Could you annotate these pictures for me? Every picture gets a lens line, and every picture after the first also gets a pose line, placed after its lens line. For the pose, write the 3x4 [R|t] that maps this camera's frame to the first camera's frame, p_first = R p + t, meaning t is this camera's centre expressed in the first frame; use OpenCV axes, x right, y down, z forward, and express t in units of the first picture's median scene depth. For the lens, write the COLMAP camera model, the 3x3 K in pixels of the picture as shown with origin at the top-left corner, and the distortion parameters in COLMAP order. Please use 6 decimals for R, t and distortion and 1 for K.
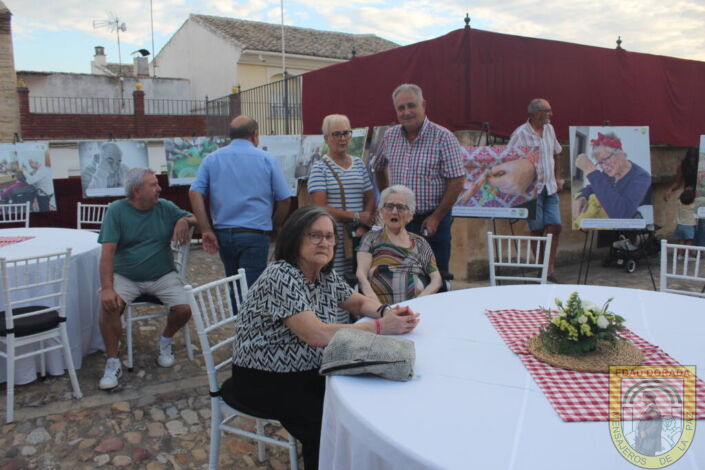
lens RADIAL K [[585.3, 0, 354.7], [0, 585.3, 228.4], [0, 0, 1]] dist [-0.151729, 0.119271]
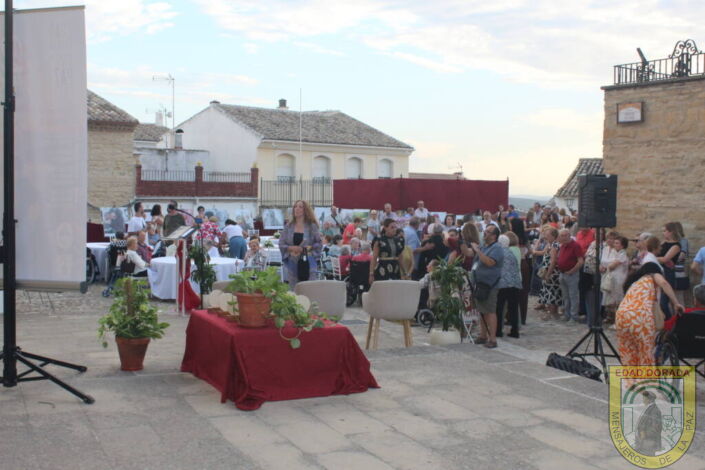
lens RADIAL K [[846.2, 0, 350.5], [0, 846.2, 235.1], [0, 0, 1]] dist [-0.119865, 0.000000]
pose [[0.994803, 0.018982, 0.100035, -0.455216], [-0.010890, 0.996669, -0.080824, 0.290708], [-0.101236, 0.079315, 0.991696, -2.998457]]
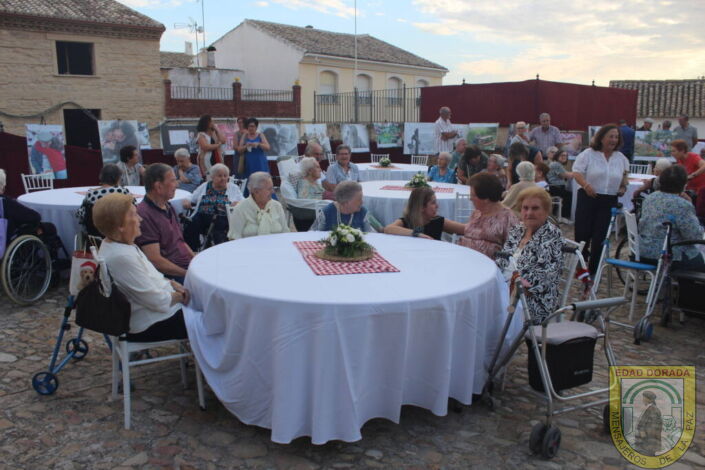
lens RADIAL K [[585.3, 0, 350.7], [0, 585.3, 239.8], [0, 0, 1]] dist [-0.151729, 0.119271]
pose [[0.989602, -0.016120, 0.142923, -0.727642], [0.007239, 0.998022, 0.062441, 0.116598], [-0.143647, -0.060758, 0.987762, -0.980178]]
